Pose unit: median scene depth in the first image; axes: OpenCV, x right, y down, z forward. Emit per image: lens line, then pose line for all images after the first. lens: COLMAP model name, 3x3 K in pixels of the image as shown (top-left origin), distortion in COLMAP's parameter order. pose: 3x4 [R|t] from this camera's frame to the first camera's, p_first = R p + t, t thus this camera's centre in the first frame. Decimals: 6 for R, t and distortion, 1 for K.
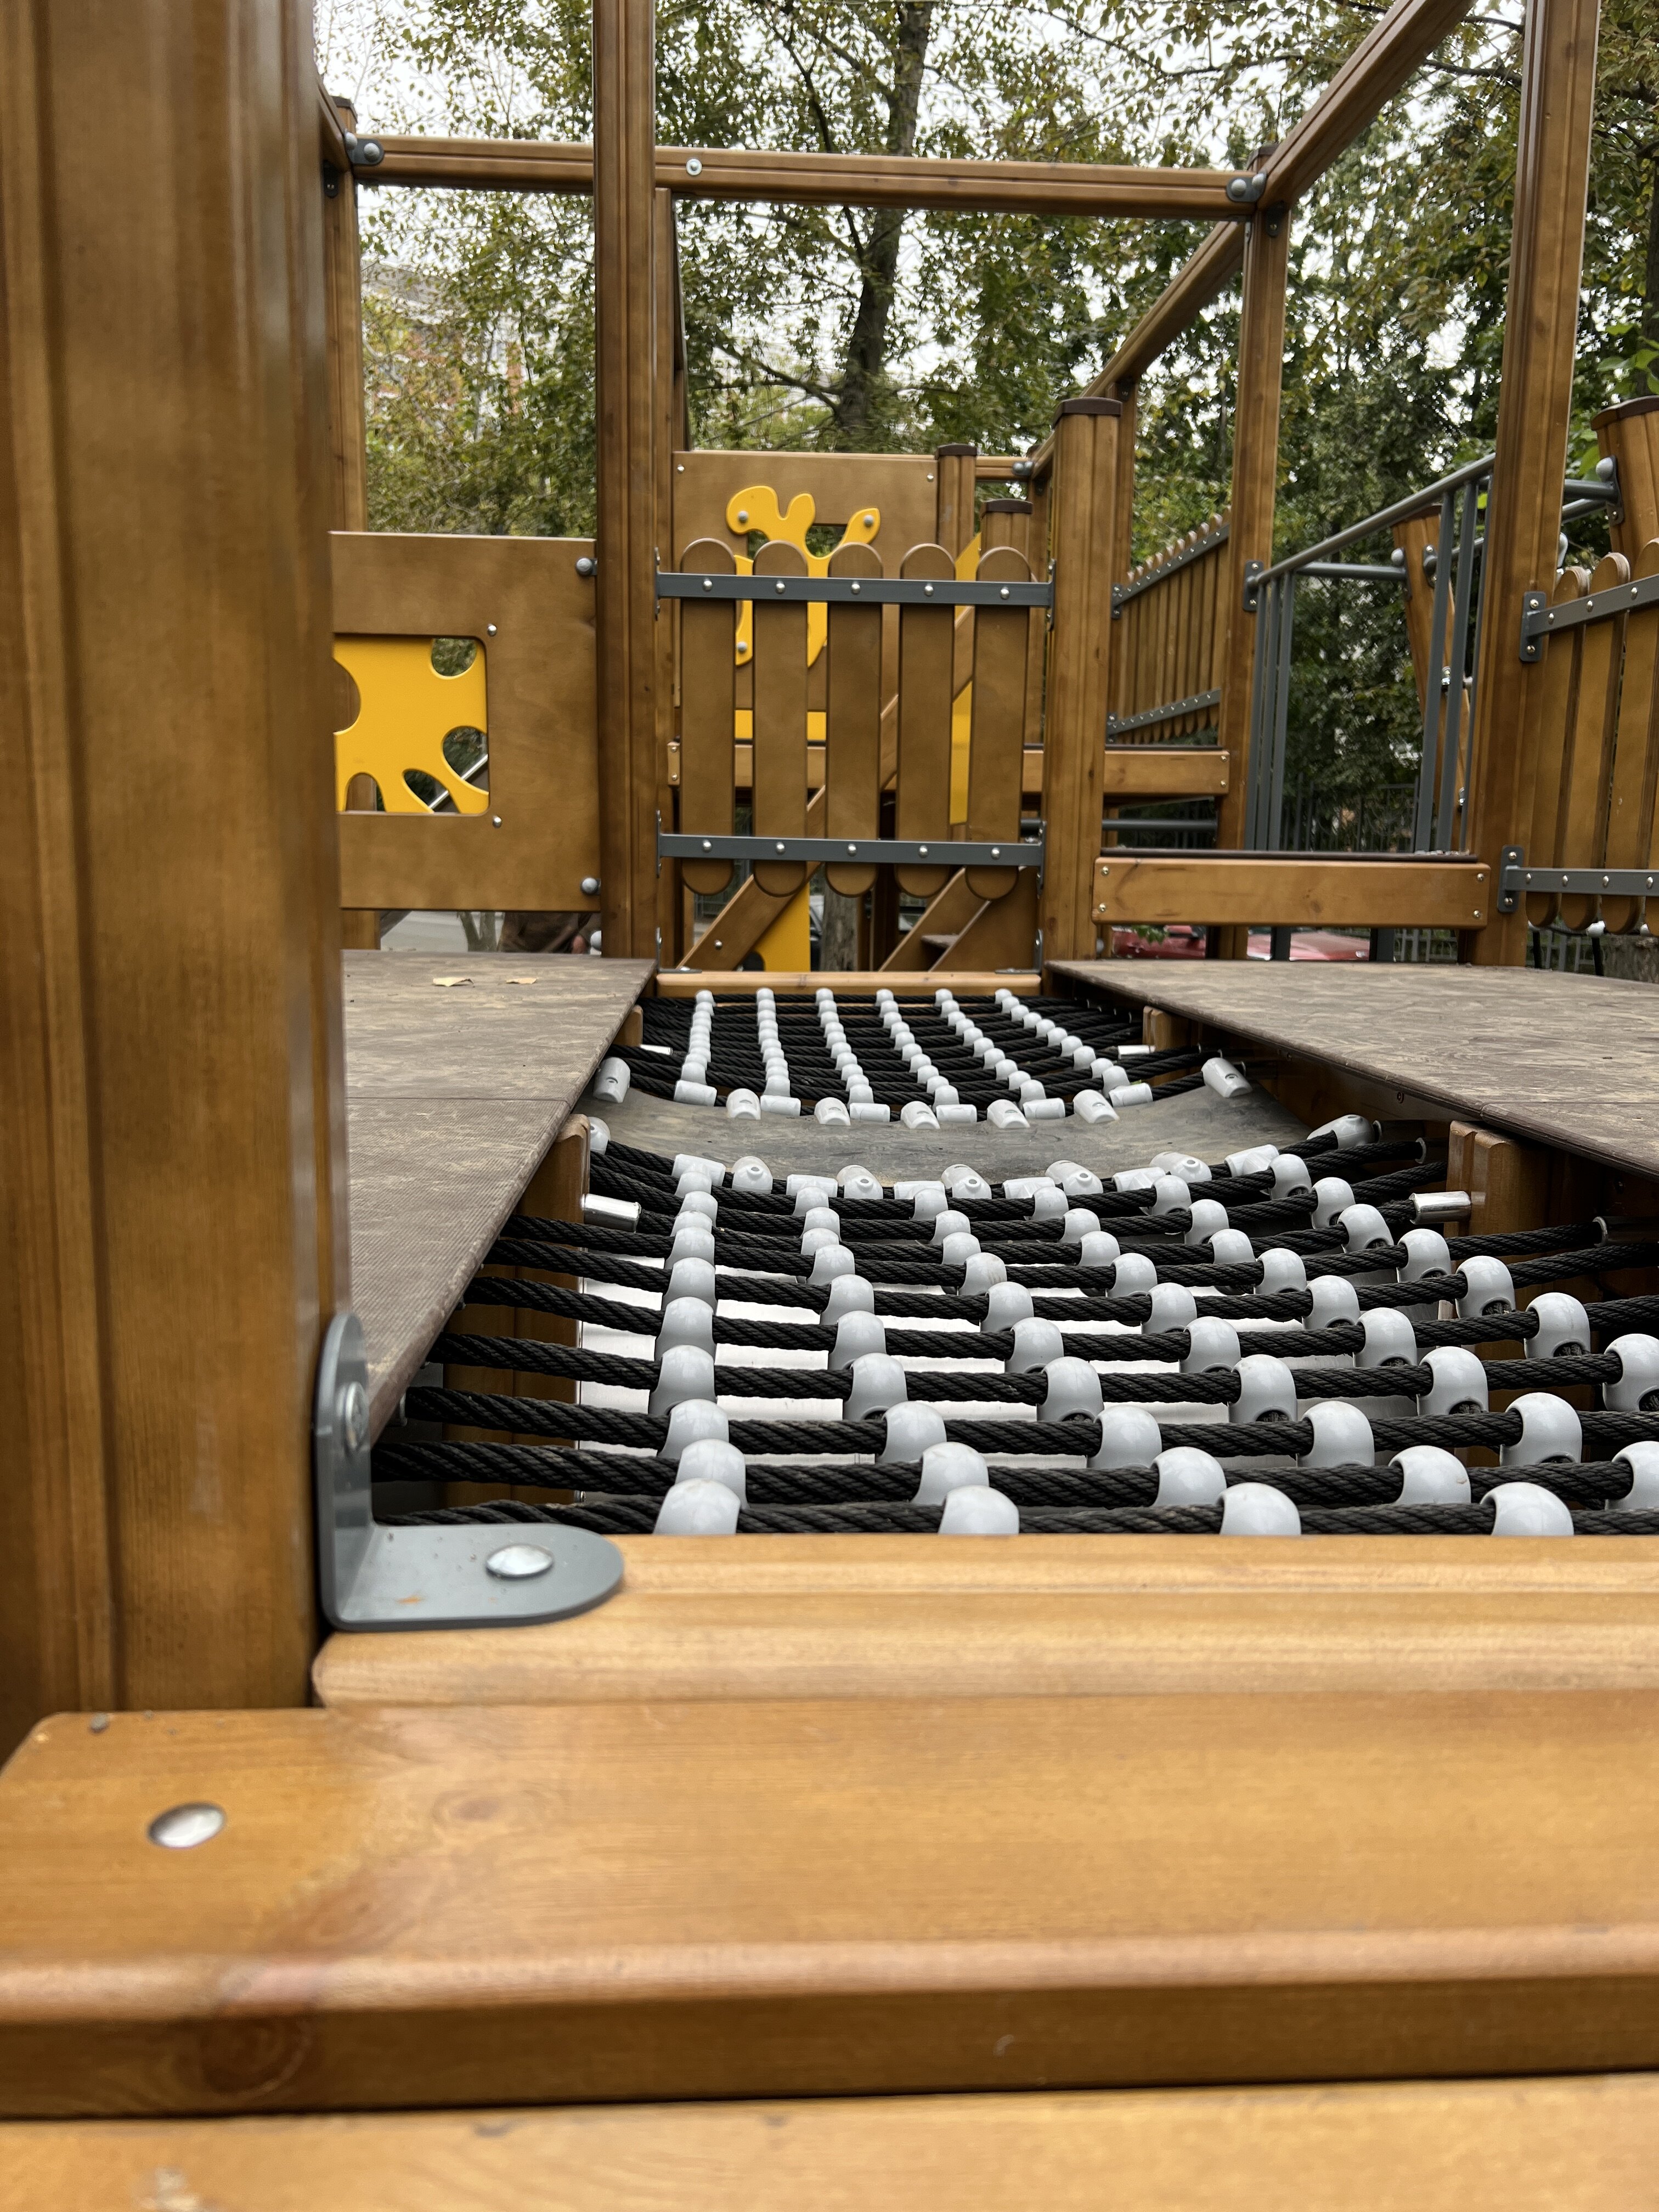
lens RADIAL K [[1671.8, 0, 829.5], [0, 1671.8, 1106.0], [0, 0, 1]] dist [0.139215, -0.181850]
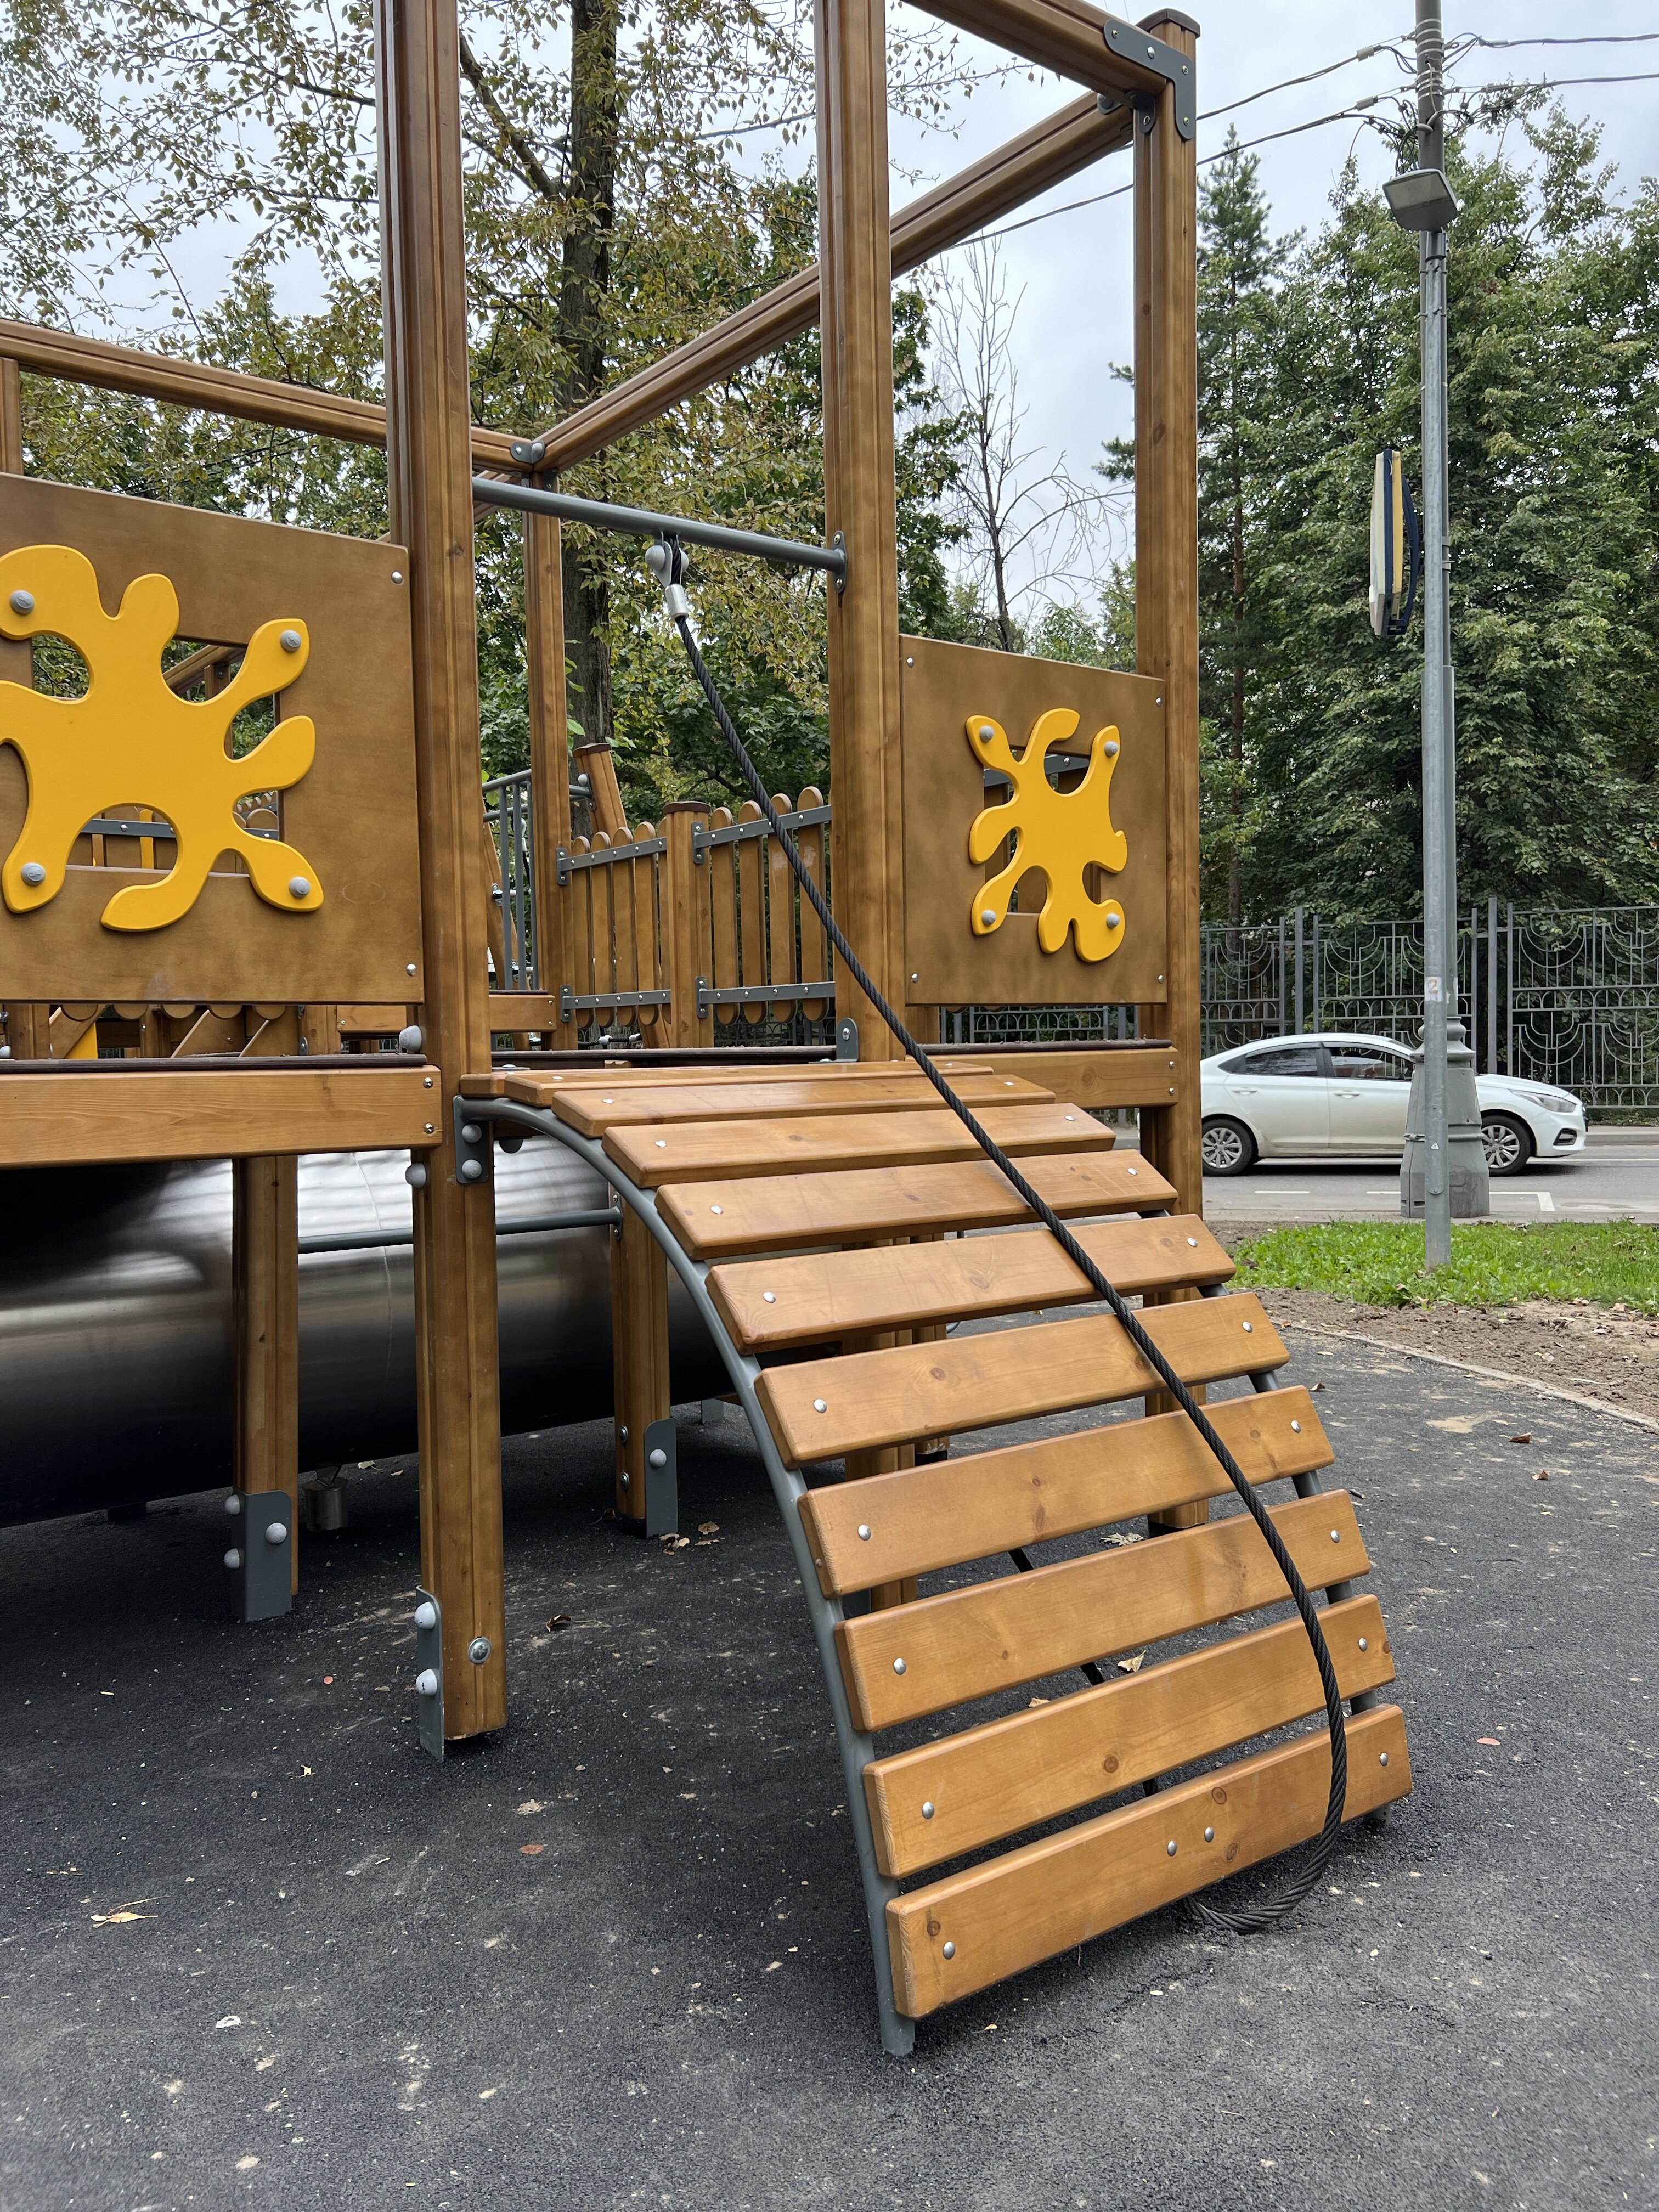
lens RADIAL K [[1671.8, 0, 829.5], [0, 1671.8, 1106.0], [0, 0, 1]] dist [0.139215, -0.181850]
pose [[0.831734, -0.056568, 0.552284, -0.731749], [0.118452, 0.989971, -0.076989, 0.297030], [-0.542390, 0.129454, 0.830093, -1.251594]]
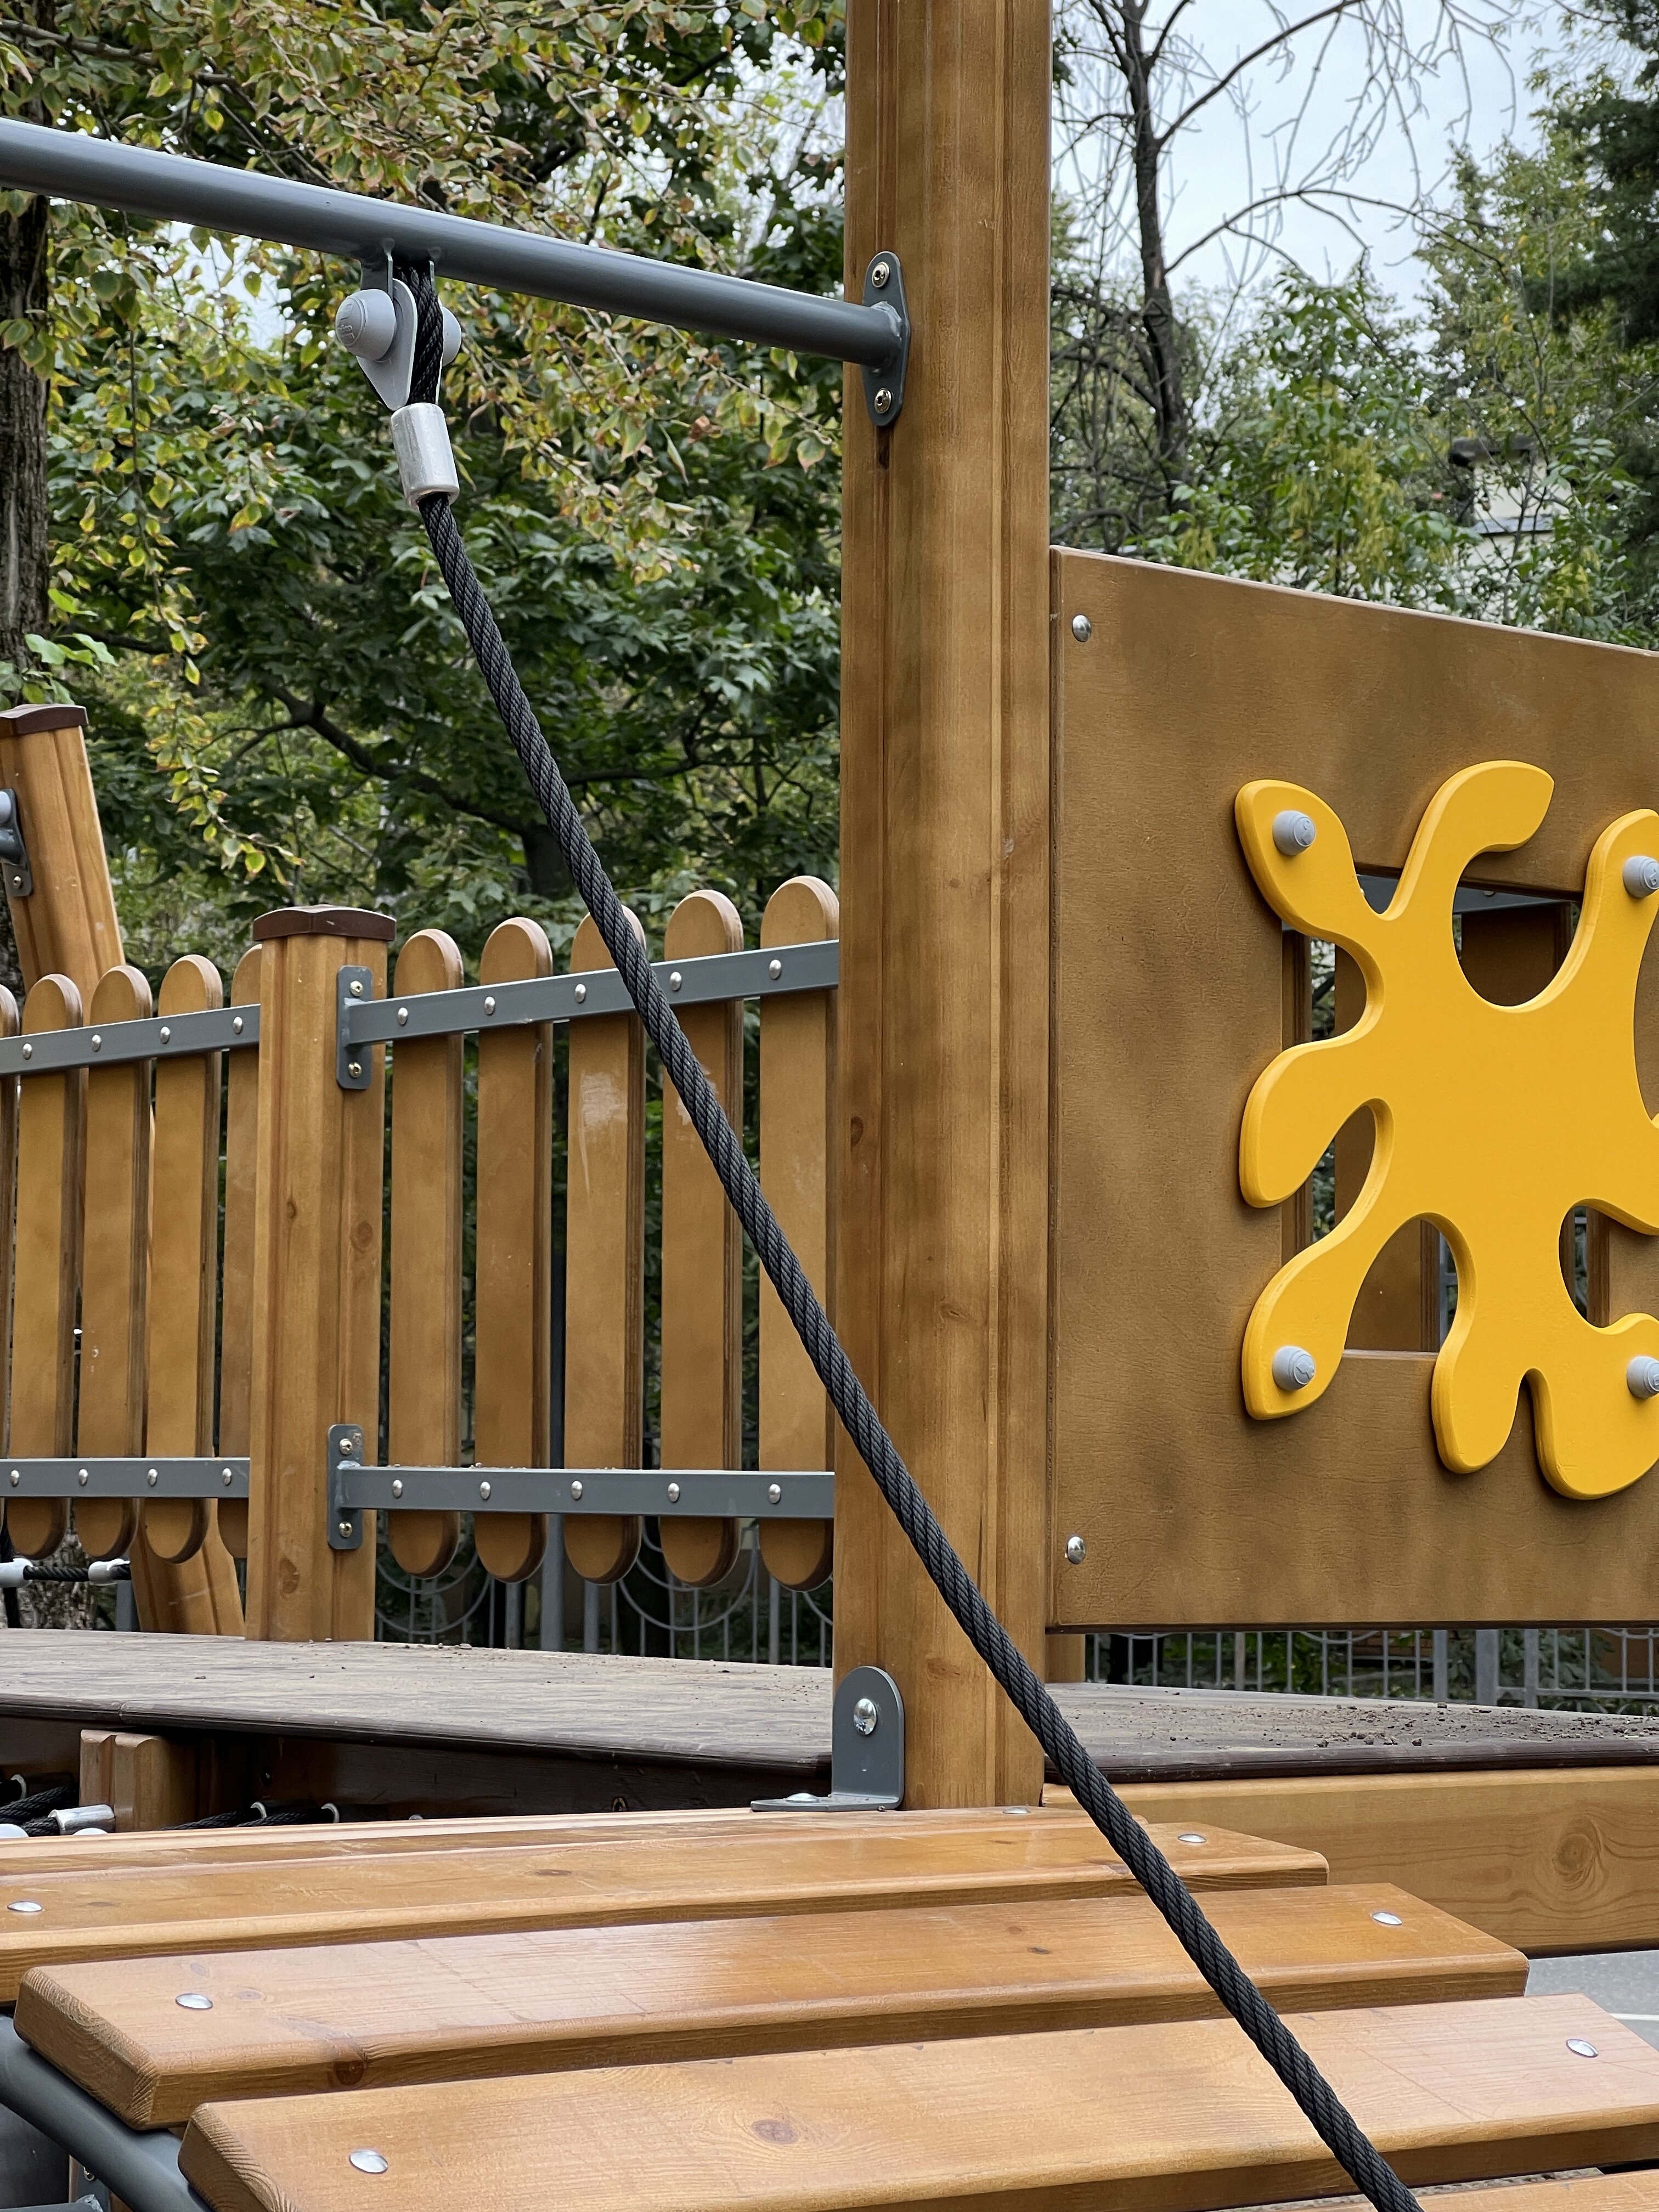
lens RADIAL K [[4978.4, 0, 846.3], [0, 4978.4, 1072.8], [0, 0, 1]] dist [-0.057150, 4.920296]
pose [[0.803996, 0.038787, 0.593369, -0.785586], [0.094136, 0.976985, -0.191413, 0.191525], [-0.587137, 0.209753, 0.781840, -1.199771]]
